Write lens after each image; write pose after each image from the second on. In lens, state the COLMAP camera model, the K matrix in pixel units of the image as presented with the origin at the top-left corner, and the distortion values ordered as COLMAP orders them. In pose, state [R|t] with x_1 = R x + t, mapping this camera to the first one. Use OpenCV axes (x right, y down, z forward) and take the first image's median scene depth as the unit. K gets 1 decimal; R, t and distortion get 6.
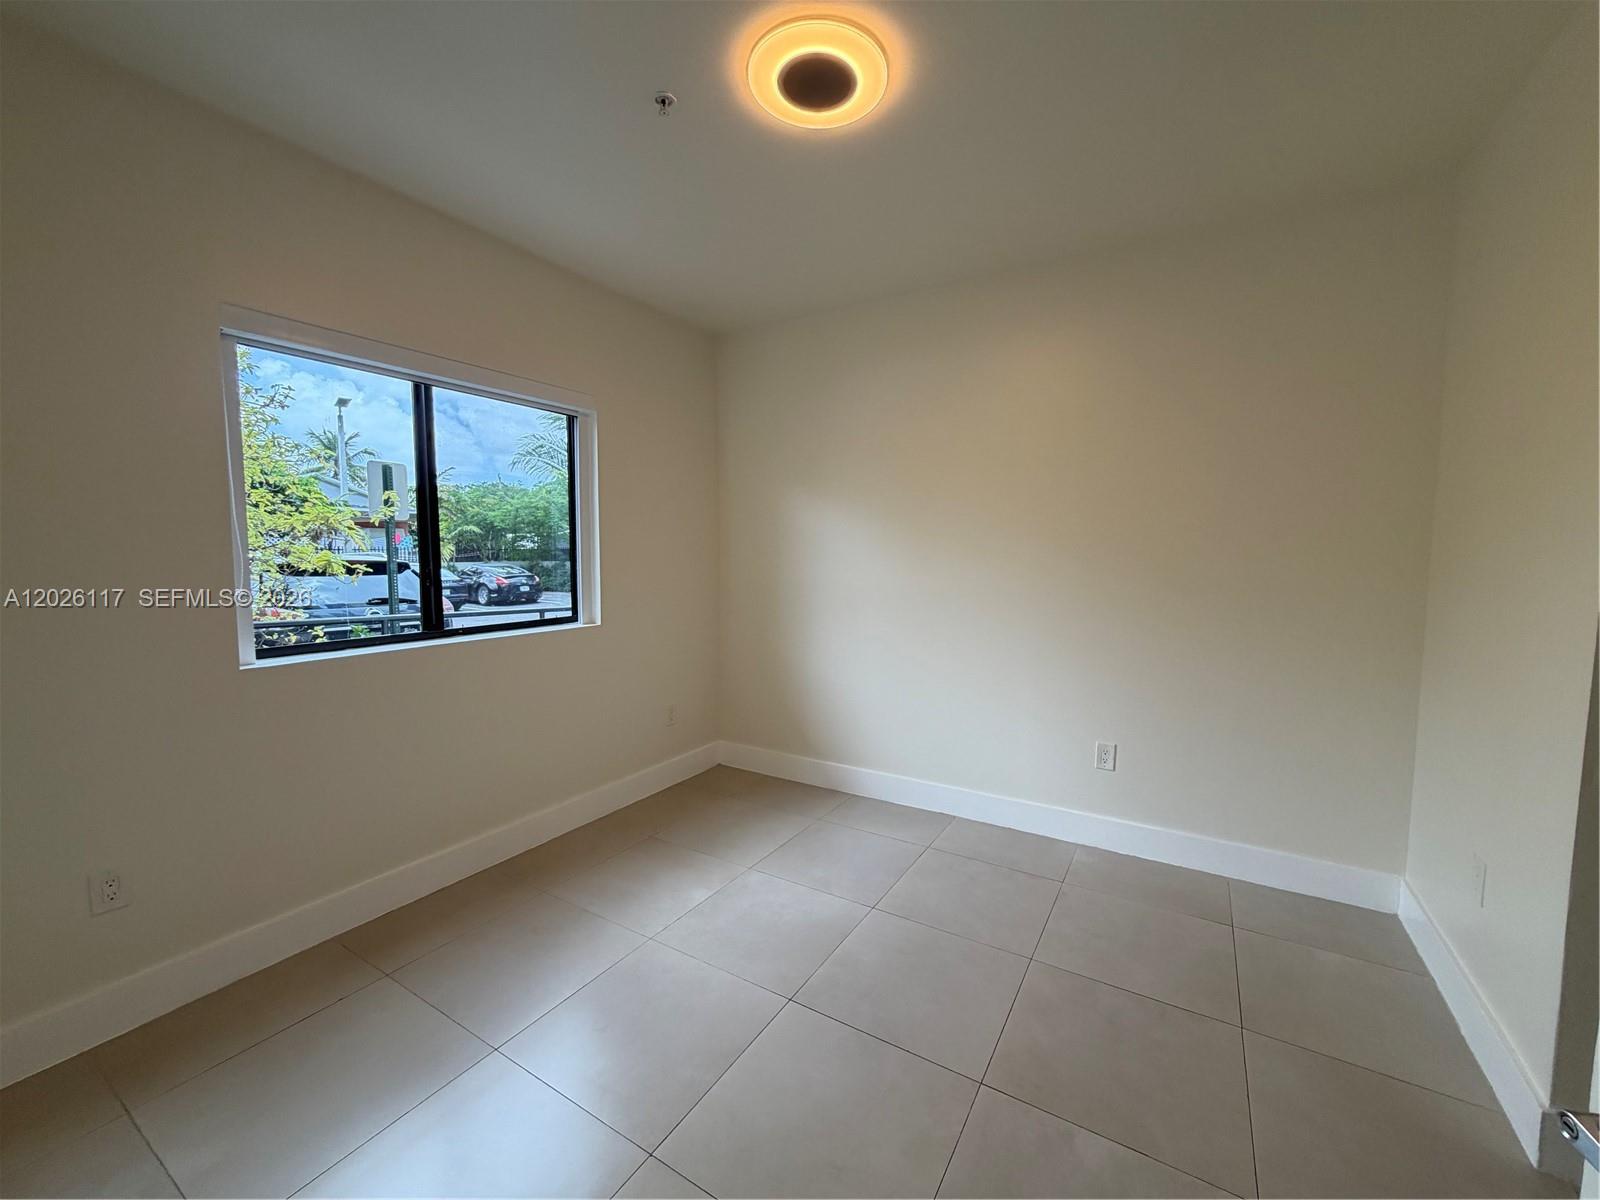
lens RADIAL K [[637.2, 0, 805.8], [0, 637.2, 605.4], [0, 0, 1]] dist [-0.000931, -0.000513]
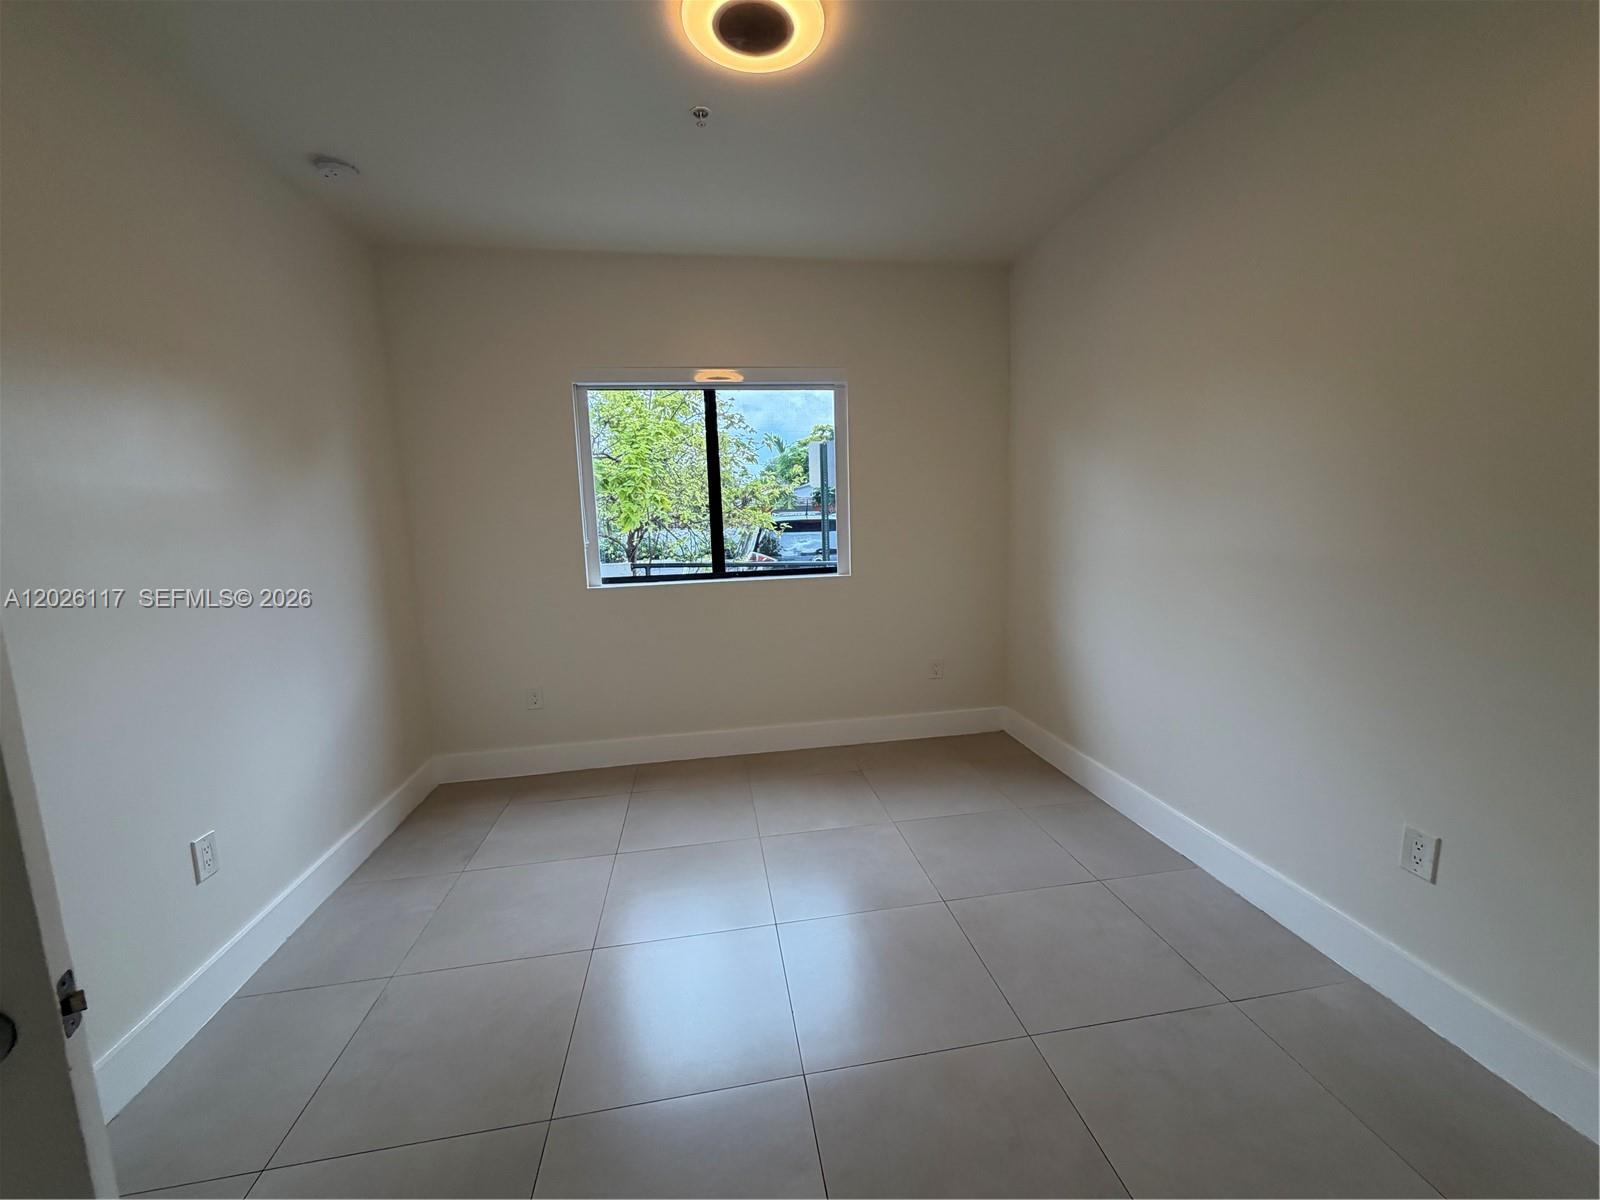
lens RADIAL K [[637.2, 0, 805.8], [0, 637.2, 605.4], [0, 0, 1]] dist [-0.000931, -0.000513]
pose [[0.656879, 0.084790, -0.749213, 0.518359], [-0.031237, 0.995864, 0.085317, -0.012774], [0.753349, -0.032640, 0.656811, 0.228856]]
